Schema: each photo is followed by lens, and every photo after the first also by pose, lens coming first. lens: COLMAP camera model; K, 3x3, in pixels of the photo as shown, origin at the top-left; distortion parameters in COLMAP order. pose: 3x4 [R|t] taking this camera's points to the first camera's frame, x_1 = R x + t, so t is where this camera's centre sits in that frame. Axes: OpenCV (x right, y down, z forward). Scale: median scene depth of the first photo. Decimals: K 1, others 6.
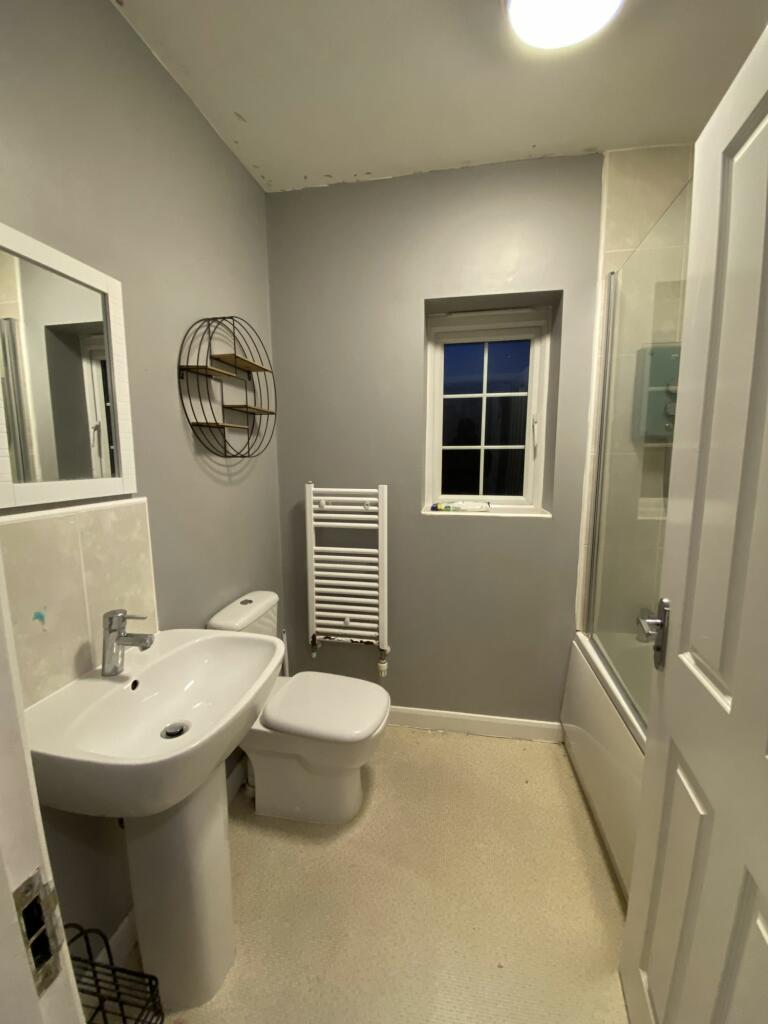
lens RADIAL K [[410.7, 0, 384.0], [0, 410.7, 512.0], [0, 0, 1]] dist [0.000472, -0.009974]
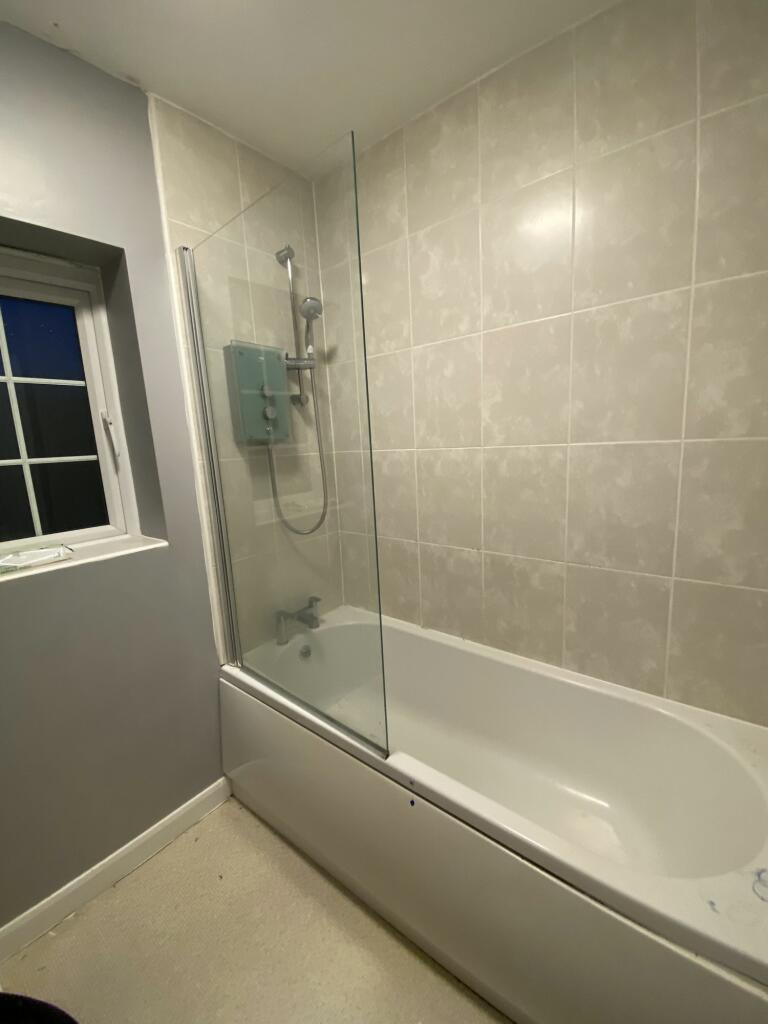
lens RADIAL K [[410.7, 0, 384.0], [0, 410.7, 512.0], [0, 0, 1]] dist [0.000472, -0.009974]
pose [[0.480303, -0.166600, 0.861135, -0.054773], [0.176410, 0.980081, 0.091219, -0.045230], [-0.859179, 0.108100, 0.500126, 0.237926]]
